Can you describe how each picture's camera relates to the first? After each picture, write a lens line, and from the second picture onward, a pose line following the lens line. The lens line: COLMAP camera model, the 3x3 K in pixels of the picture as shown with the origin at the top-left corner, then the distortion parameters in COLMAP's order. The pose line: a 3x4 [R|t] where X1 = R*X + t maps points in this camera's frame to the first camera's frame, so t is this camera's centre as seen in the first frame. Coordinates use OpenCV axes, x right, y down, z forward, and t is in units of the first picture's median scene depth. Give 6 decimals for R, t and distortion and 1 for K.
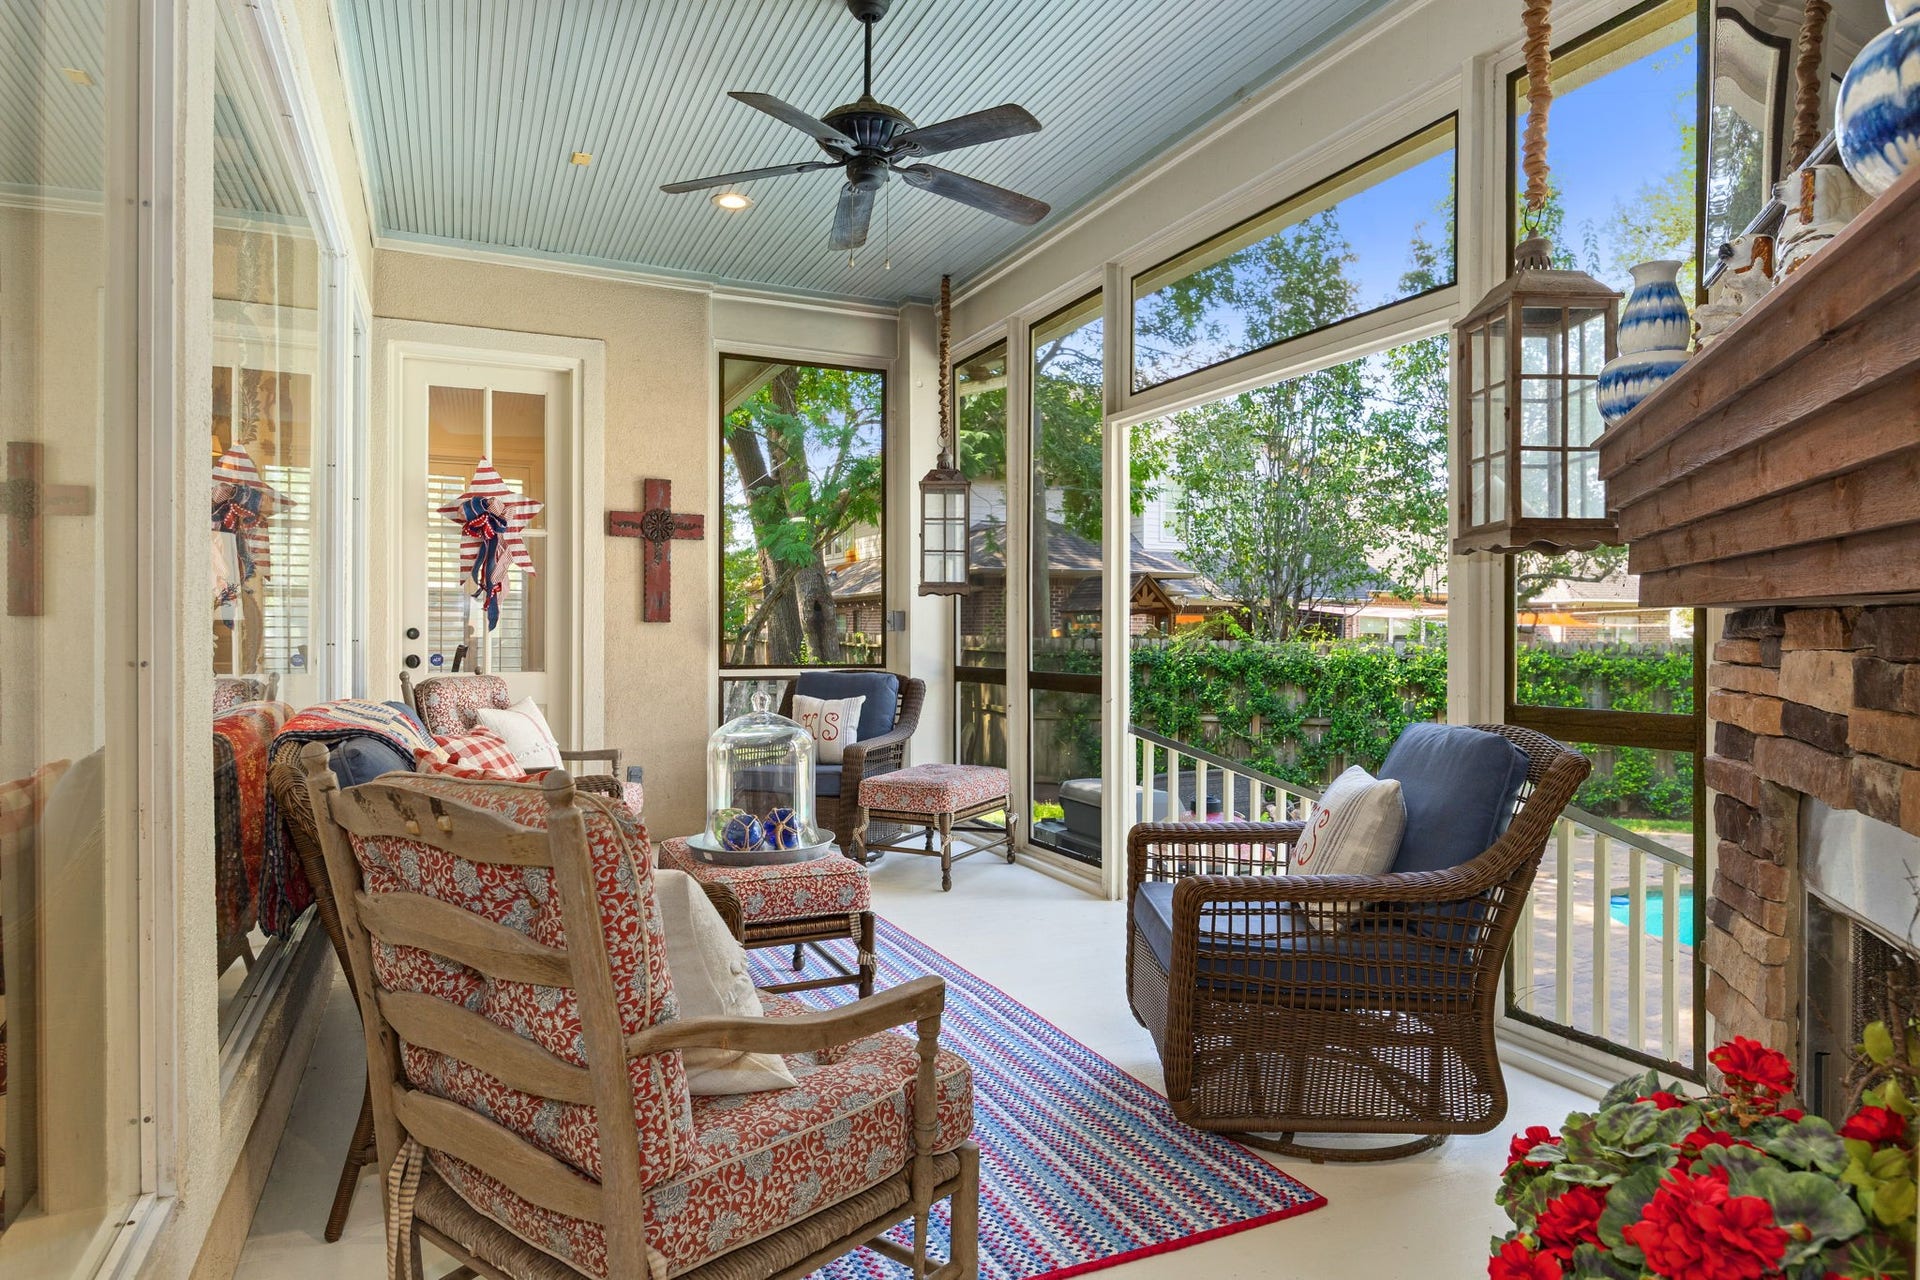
lens RADIAL K [[1093.9, 0, 961.7], [0, 1093.9, 635.9], [0, 0, 1]] dist [-0.003652, -0.000097]
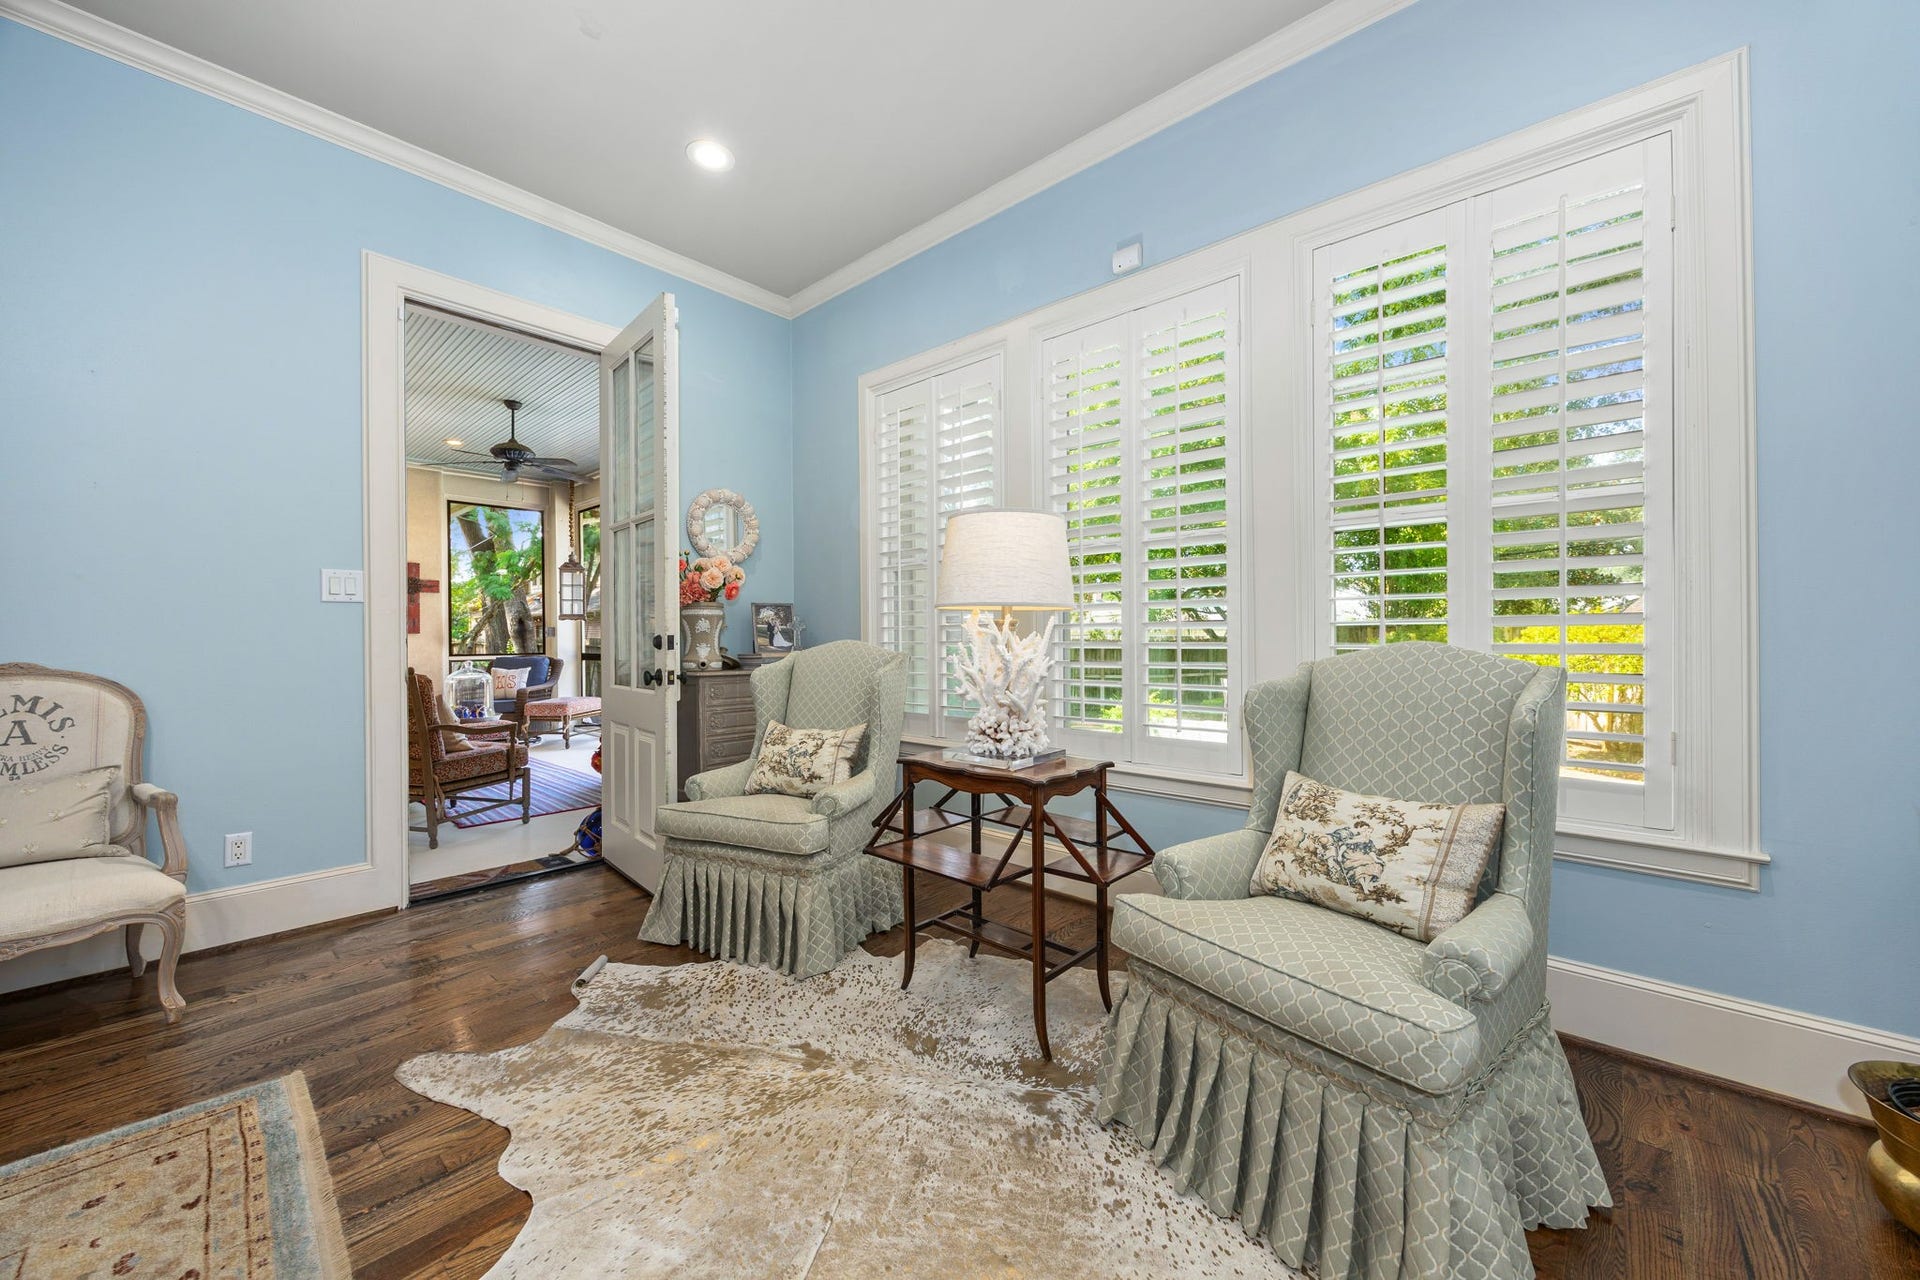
lens RADIAL K [[711.1, 0, 949.5], [0, 711.1, 641.6], [0, 0, 1]] dist [-0.000091, -0.000010]
pose [[0.922260, -0.010930, 0.386415, 0.125562], [0.008473, 0.999932, 0.008061, 0.000500], [-0.386477, -0.004160, 0.922290, -0.577510]]
